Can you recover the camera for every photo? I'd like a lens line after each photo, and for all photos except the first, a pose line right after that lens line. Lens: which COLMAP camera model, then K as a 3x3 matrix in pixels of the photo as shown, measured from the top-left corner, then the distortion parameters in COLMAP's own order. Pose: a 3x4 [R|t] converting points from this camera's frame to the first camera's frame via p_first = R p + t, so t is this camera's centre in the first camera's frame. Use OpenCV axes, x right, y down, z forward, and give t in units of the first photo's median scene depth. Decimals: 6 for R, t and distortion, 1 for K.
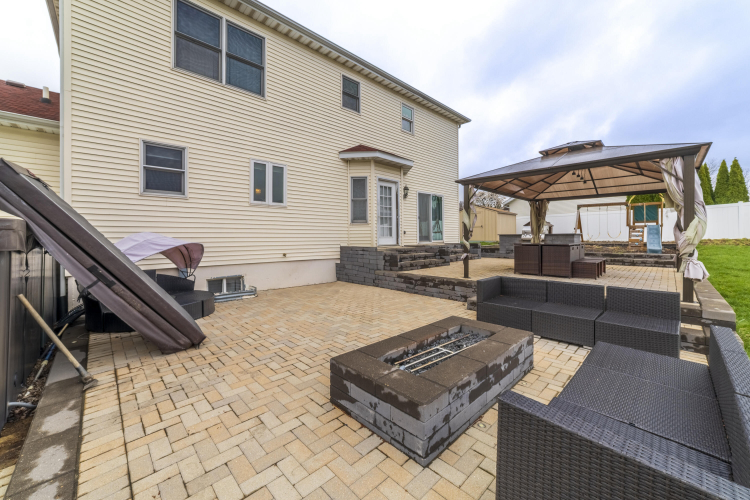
lens RADIAL K [[286.9, 0, 376.6], [0, 286.9, 236.0], [0, 0, 1]] dist [-0.014939, -0.000028]
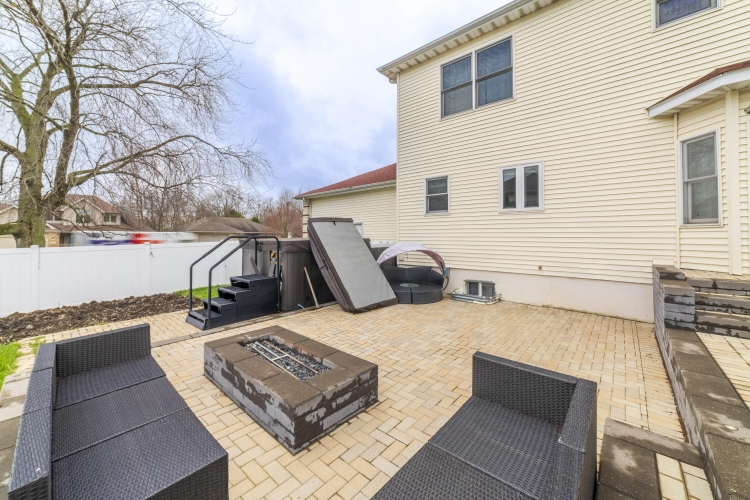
lens RADIAL K [[292.0, 0, 372.7], [0, 292.0, 229.5], [0, 0, 1]] dist [-0.011443, 0.000372]
pose [[0.082214, -0.015456, -0.996495, 0.497533], [0.002886, 0.999879, -0.015270, -0.035139], [0.996611, -0.001620, 0.082249, 0.436311]]
